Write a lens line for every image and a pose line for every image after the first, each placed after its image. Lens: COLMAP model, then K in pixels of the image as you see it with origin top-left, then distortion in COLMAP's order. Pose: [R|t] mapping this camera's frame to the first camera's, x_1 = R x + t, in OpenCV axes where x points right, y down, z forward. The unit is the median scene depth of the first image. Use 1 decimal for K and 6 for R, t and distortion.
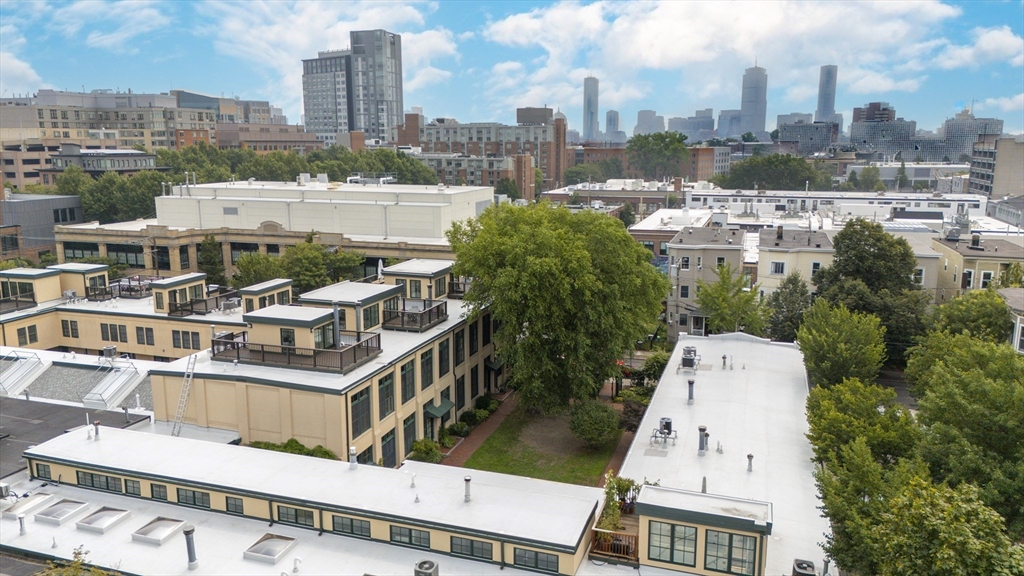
lens RADIAL K [[750.9, 0, 512.0], [0, 750.9, 288.0], [0, 0, 1]] dist [0.100023, -0.127236]
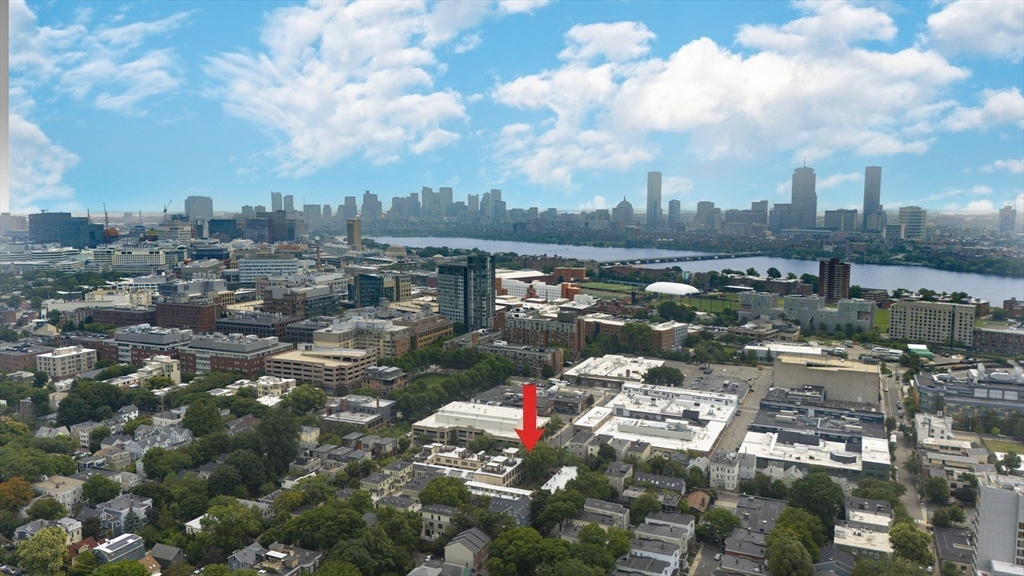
lens RADIAL K [[750.9, 0, 512.0], [0, 750.9, 288.0], [0, 0, 1]] dist [0.100023, -0.127236]
pose [[0.995054, 0.010187, -0.098808, 0.098665], [-0.018148, 0.996629, -0.080010, -0.190296], [0.097660, 0.081408, 0.991885, -1.096028]]
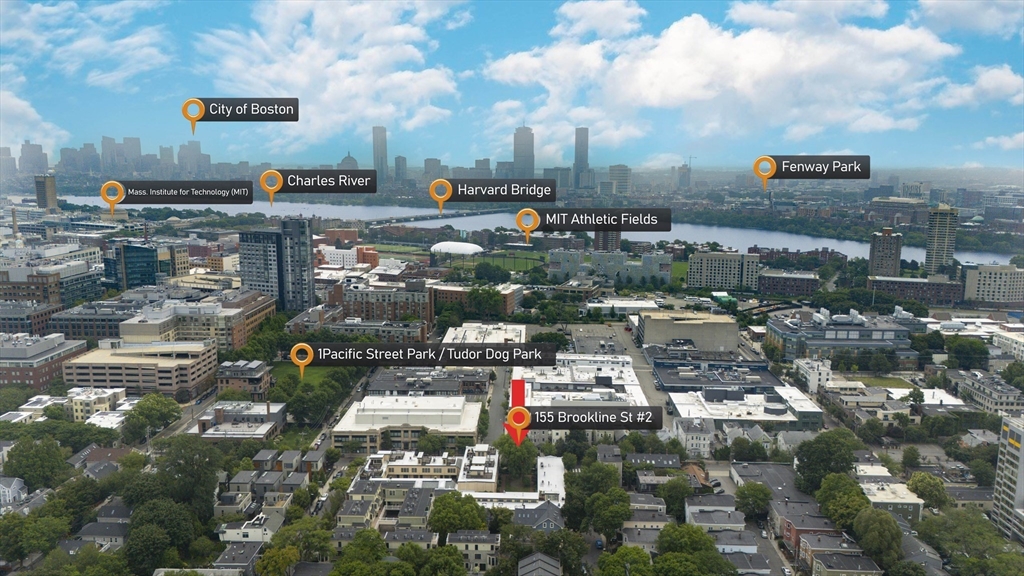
lens RADIAL K [[750.9, 0, 512.0], [0, 750.9, 288.0], [0, 0, 1]] dist [0.100023, -0.127236]
pose [[0.958650, -0.042688, 0.281368, -0.307400], [0.049358, 0.998642, -0.016657, -0.235288], [-0.280275, 0.029856, 0.959455, -0.882767]]
